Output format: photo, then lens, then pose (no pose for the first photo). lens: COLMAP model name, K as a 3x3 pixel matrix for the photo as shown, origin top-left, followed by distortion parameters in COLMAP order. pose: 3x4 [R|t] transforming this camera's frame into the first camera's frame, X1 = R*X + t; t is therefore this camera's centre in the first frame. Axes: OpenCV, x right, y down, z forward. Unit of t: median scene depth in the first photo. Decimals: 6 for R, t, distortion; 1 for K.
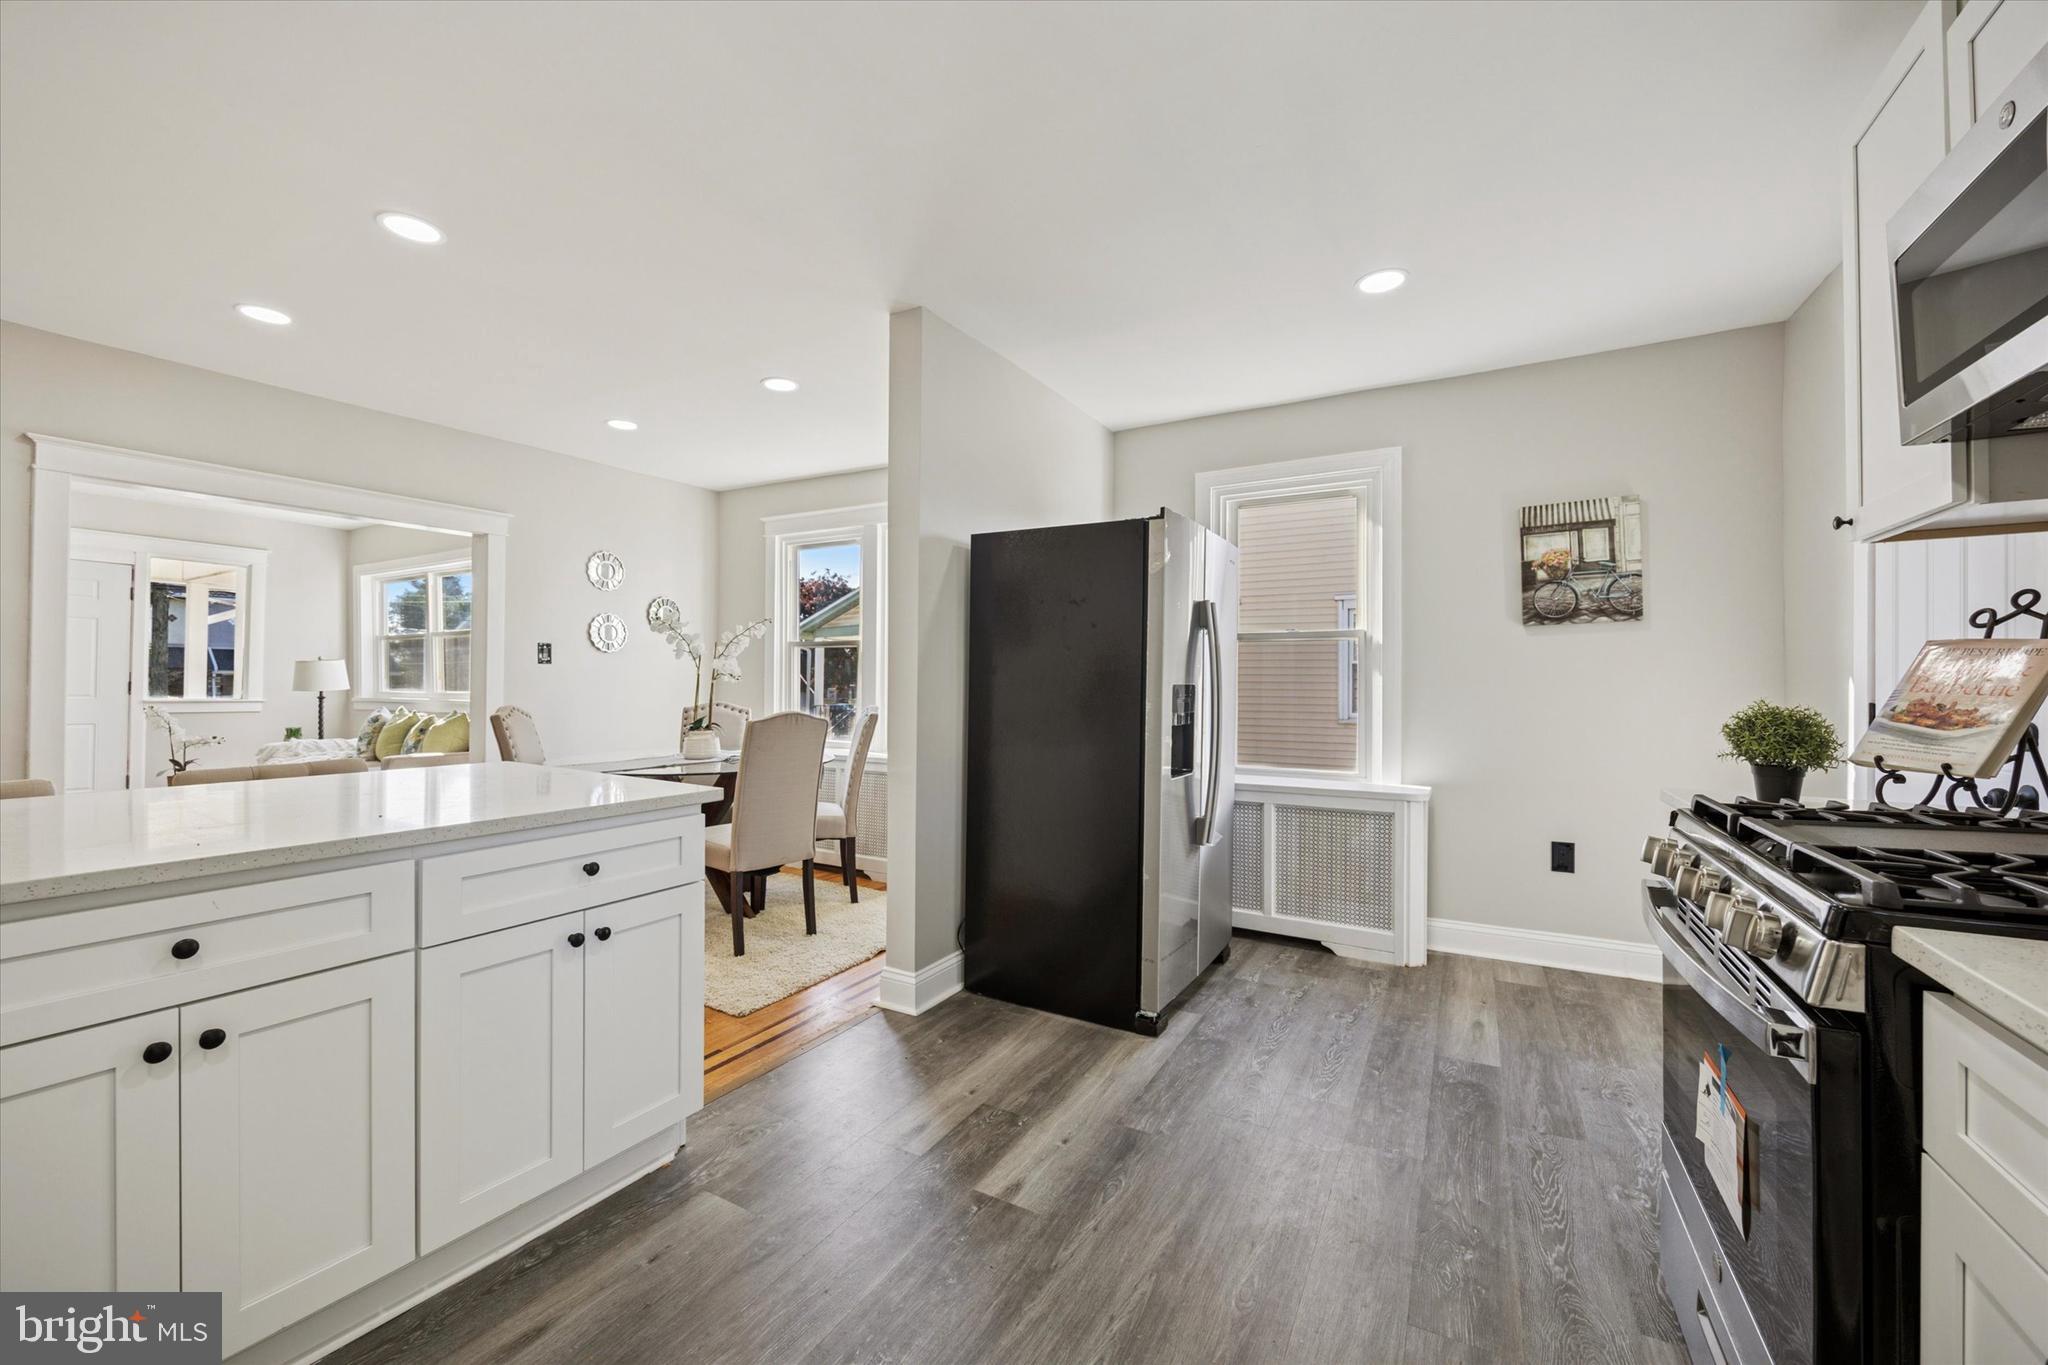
lens RADIAL K [[794.2, 0, 1024.0], [0, 794.2, 682.5], [0, 0, 1]] dist [-0.001825, -0.000191]
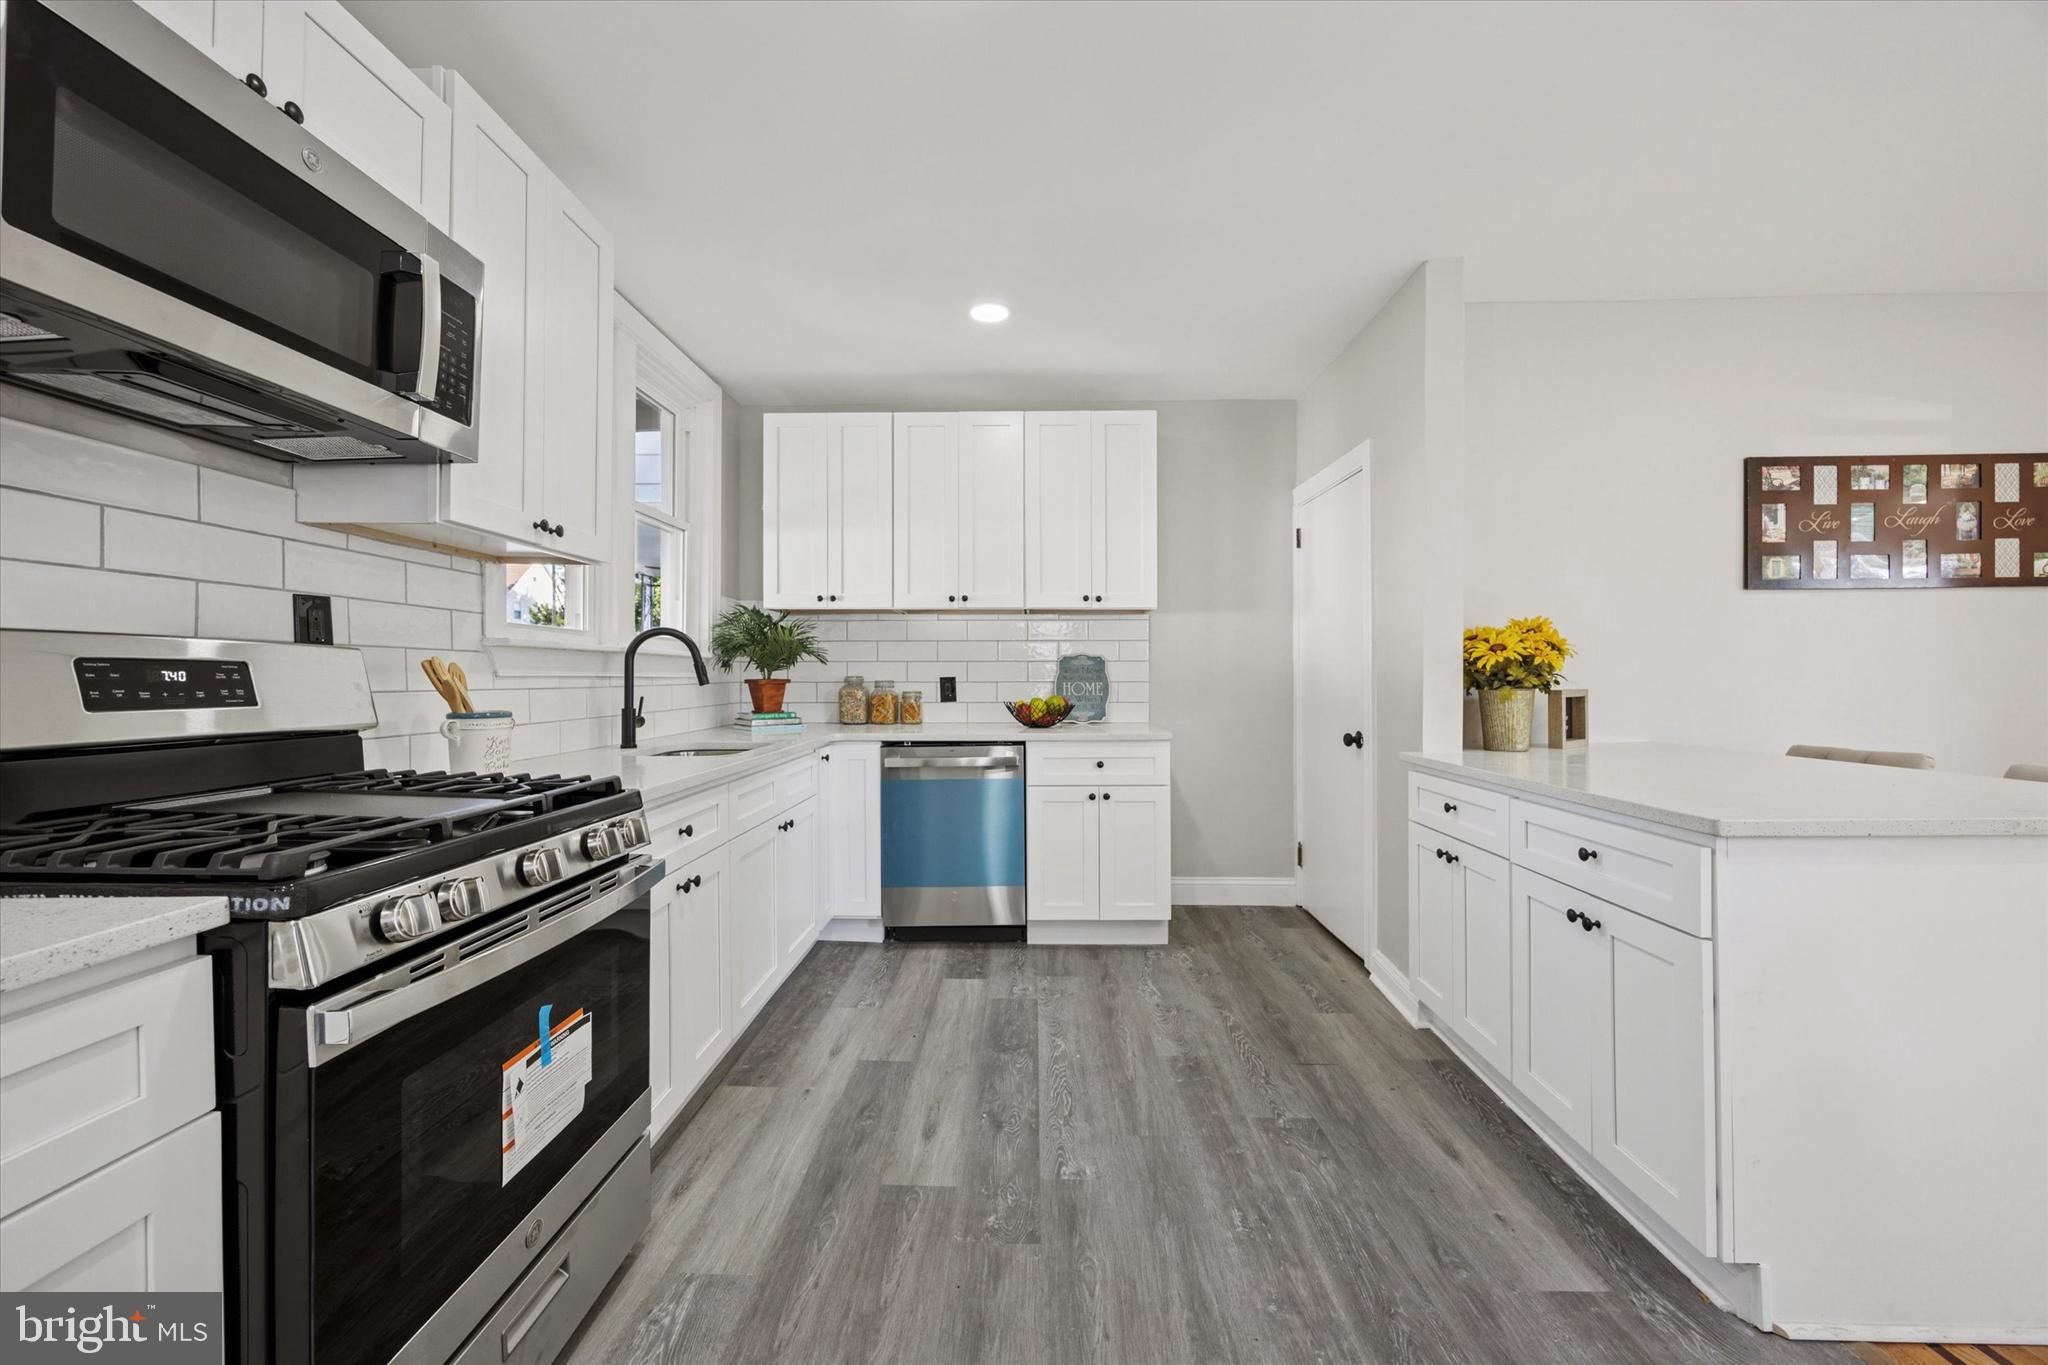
lens RADIAL K [[781.5, 0, 1014.6], [0, 781.5, 676.9], [0, 0, 1]] dist [0.001069, 0.000045]
pose [[-0.884962, -0.001644, -0.465660, 0.319849], [0.001038, 0.999984, -0.005502, 0.007136], [0.465662, -0.005352, -0.884947, 0.881425]]
